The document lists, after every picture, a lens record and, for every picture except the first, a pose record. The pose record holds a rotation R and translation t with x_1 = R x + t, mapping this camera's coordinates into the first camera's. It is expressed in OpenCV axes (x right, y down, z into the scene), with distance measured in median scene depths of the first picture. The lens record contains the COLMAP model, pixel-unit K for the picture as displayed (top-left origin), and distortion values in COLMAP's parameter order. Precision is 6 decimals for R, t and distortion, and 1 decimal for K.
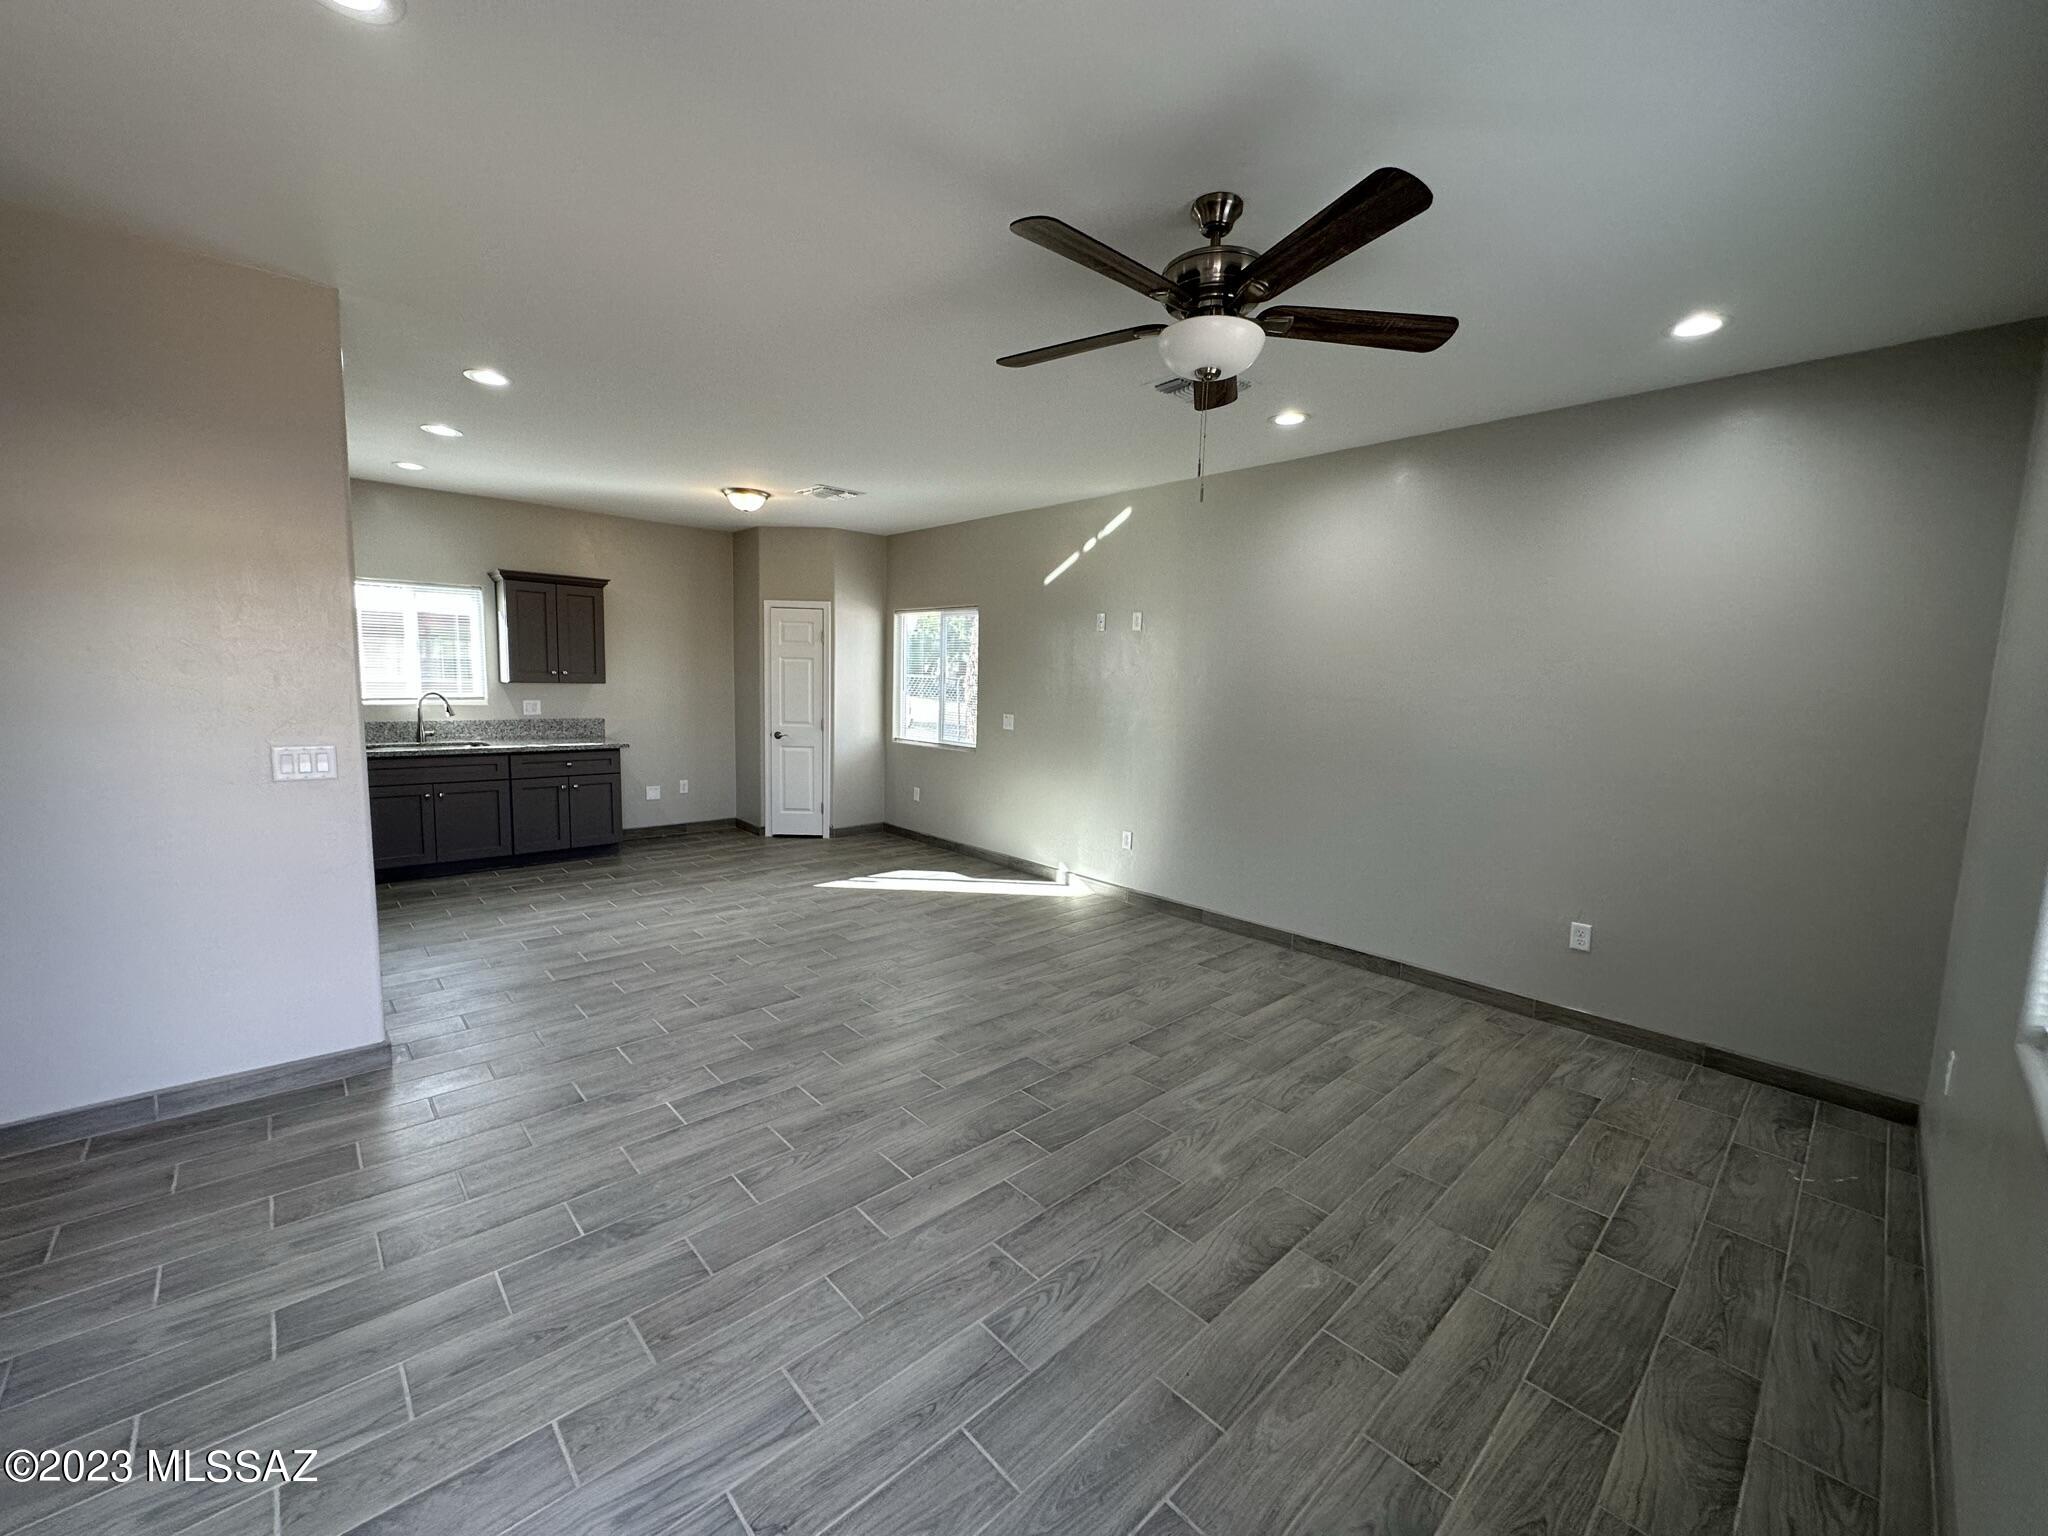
lens RADIAL K [[812.2, 0, 1024.0], [0, 812.2, 768.0], [0, 0, 1]] dist [-0.000705, -0.000150]
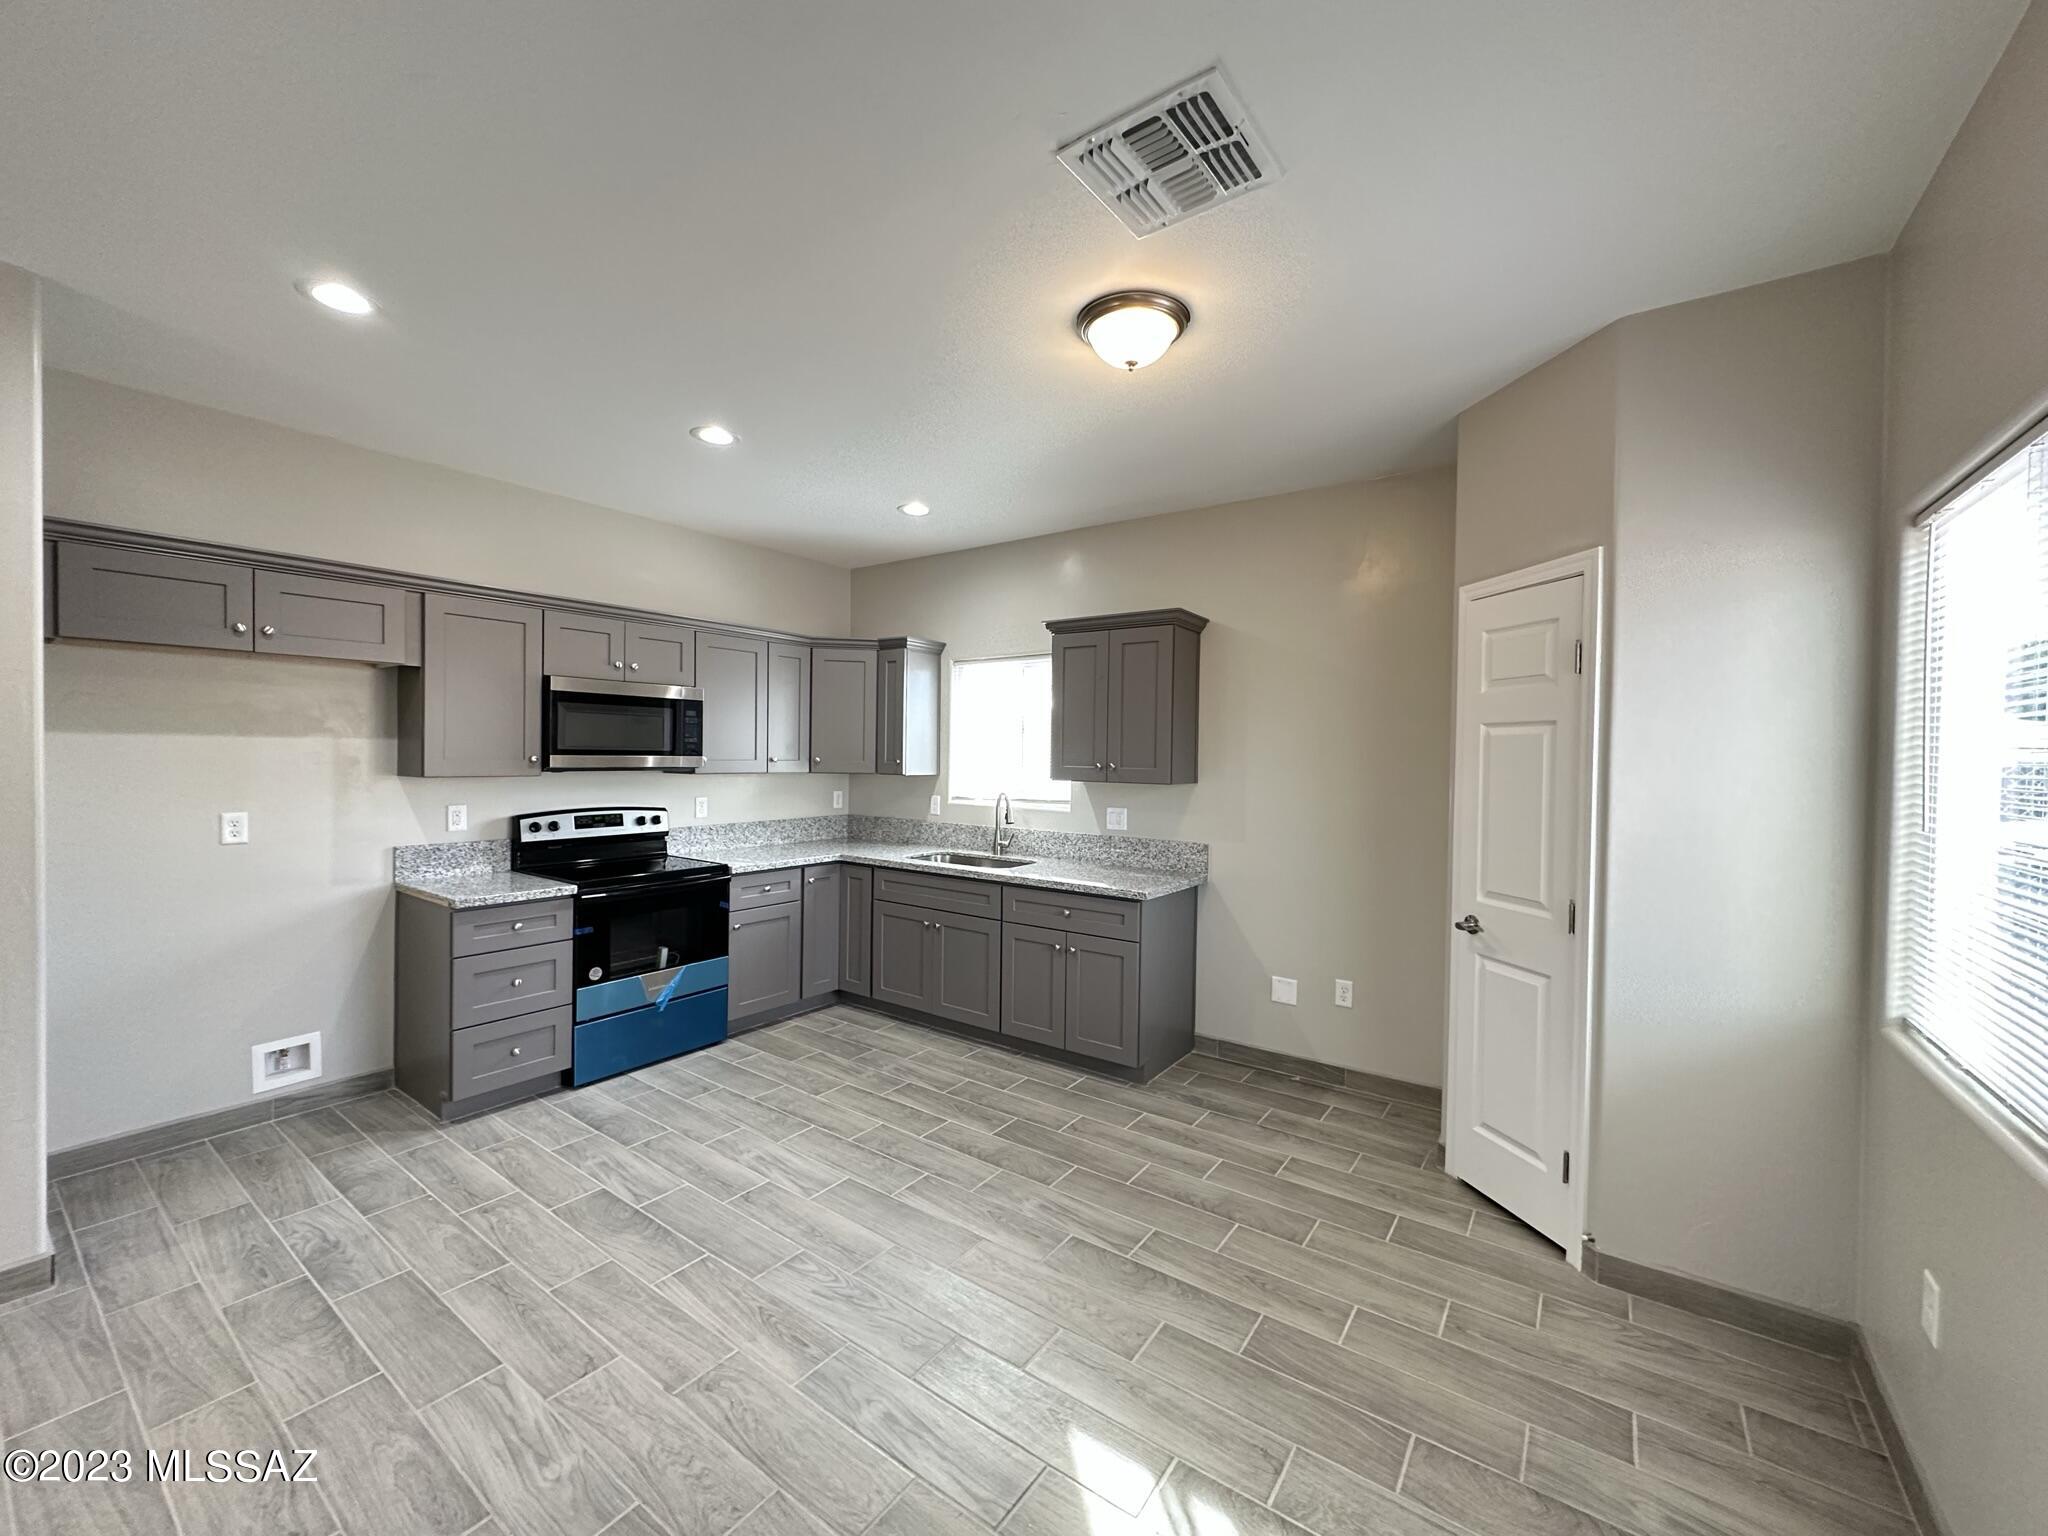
lens RADIAL K [[812.2, 0, 1024.0], [0, 812.2, 768.0], [0, 0, 1]] dist [-0.000705, -0.000150]
pose [[0.195633, -0.008962, -0.980636, 0.057807], [-0.119337, 0.992309, -0.032876, -0.125988], [0.973389, 0.123458, 0.193059, 1.171849]]
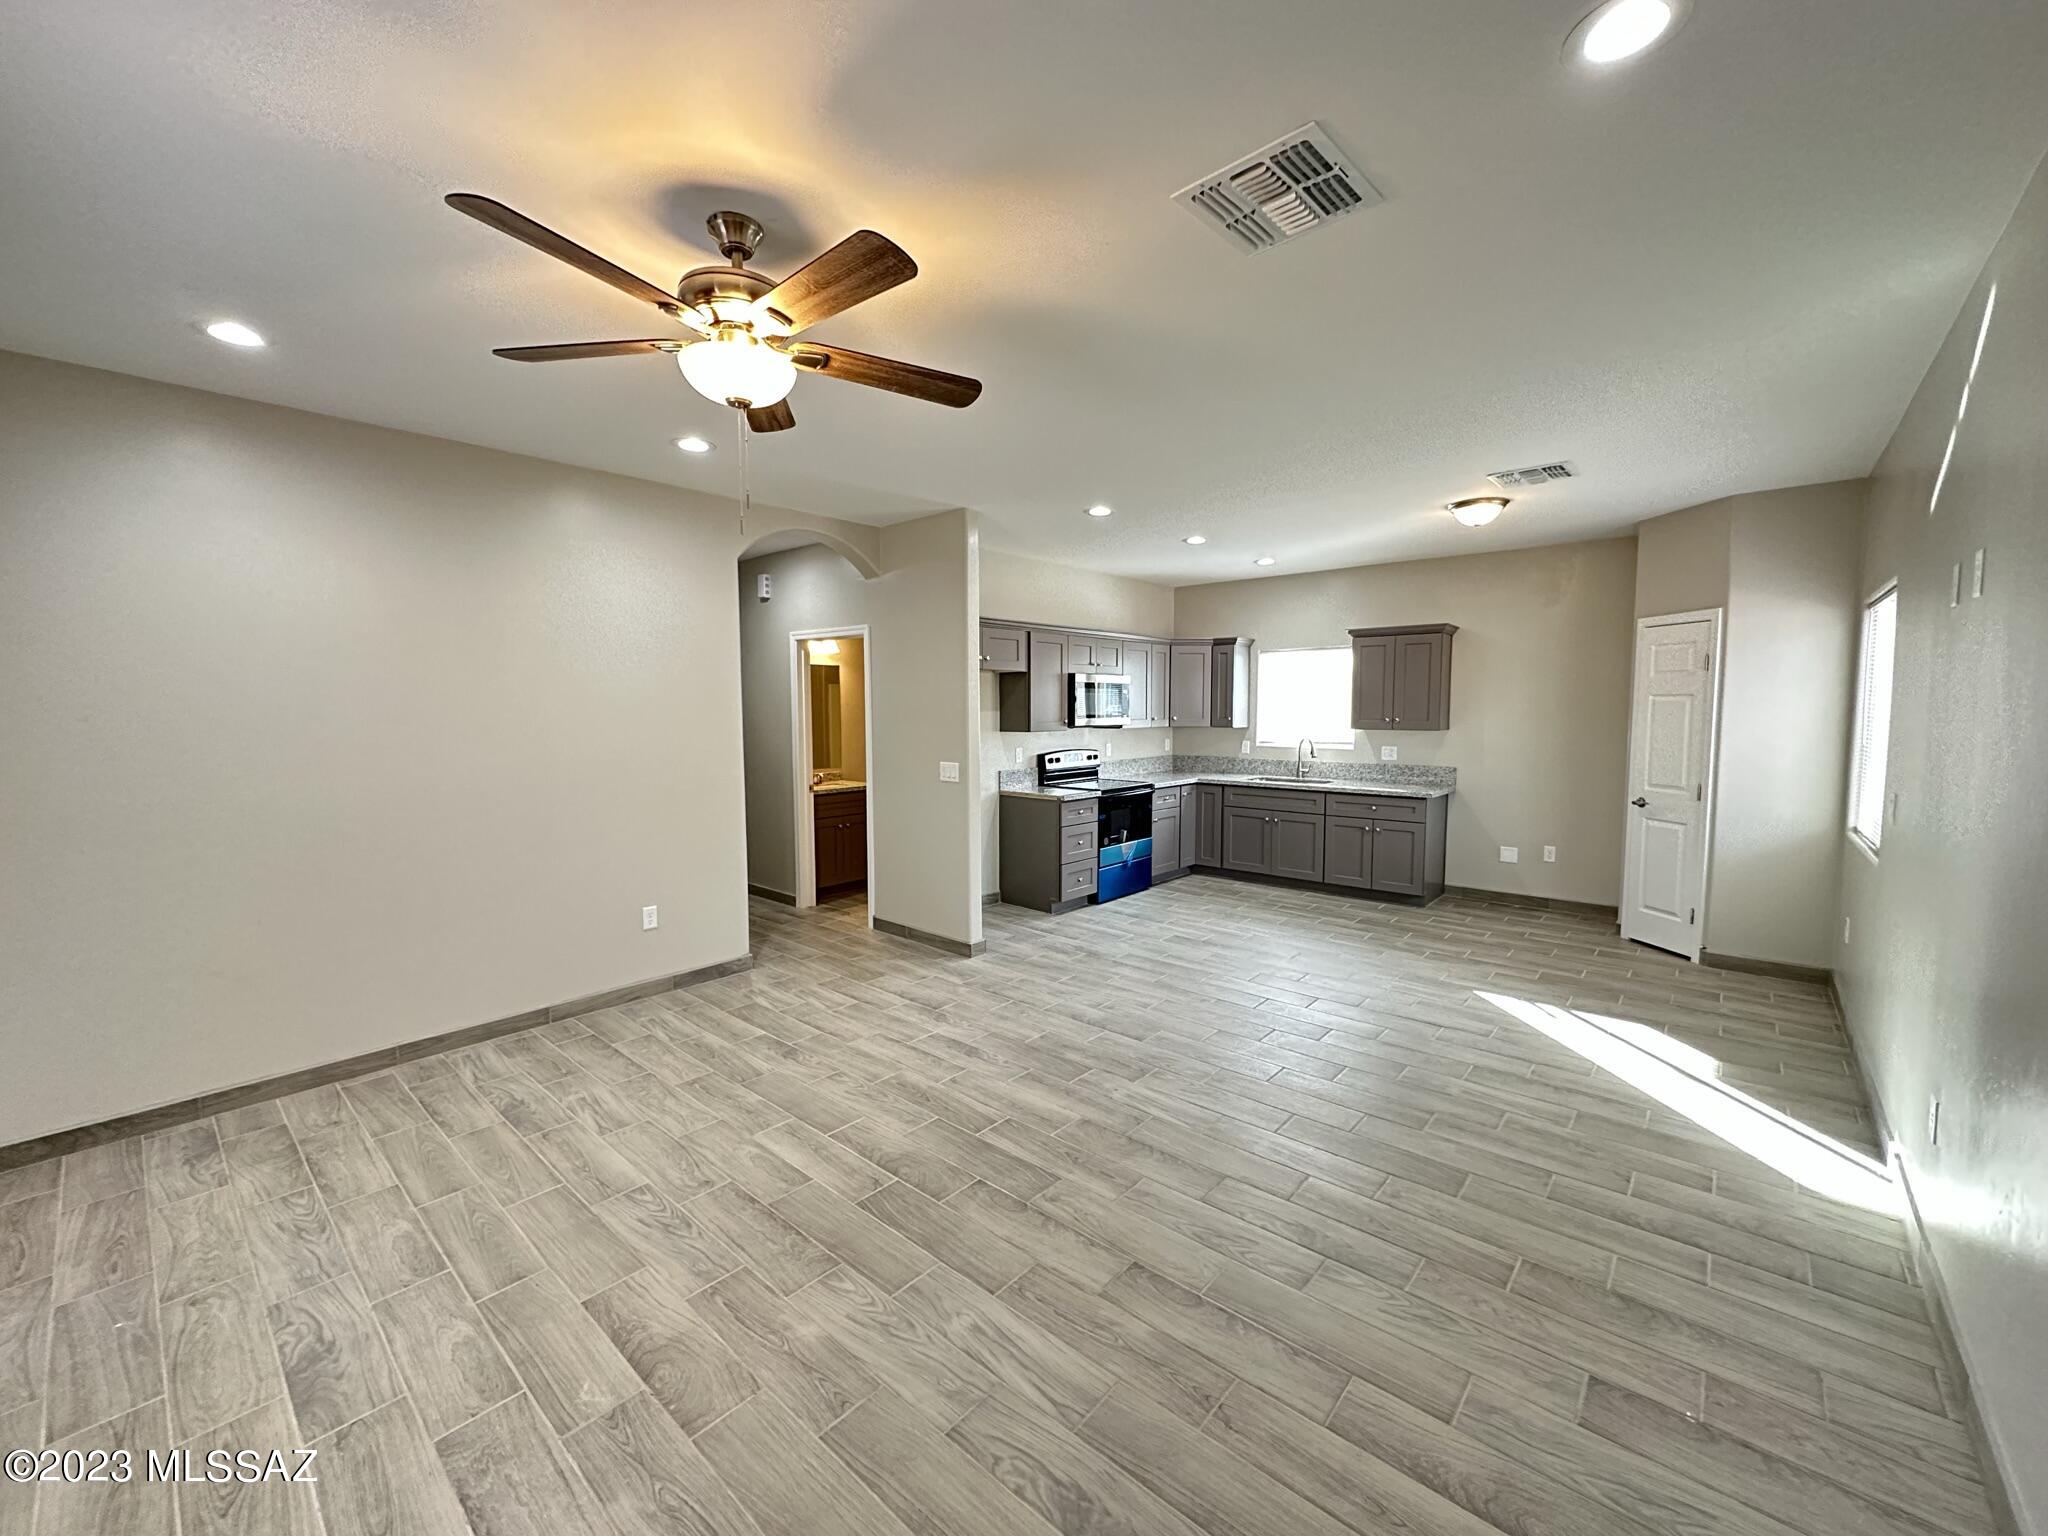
lens RADIAL K [[813.2, 0, 1024.0], [0, 813.2, 768.0], [0, 0, 1]] dist [-0.001491, 0.000149]
pose [[0.097164, 0.046213, -0.994195, 0.599618], [-0.106876, 0.993630, 0.035742, -0.062424], [0.989513, 0.102782, 0.101484, 0.626361]]
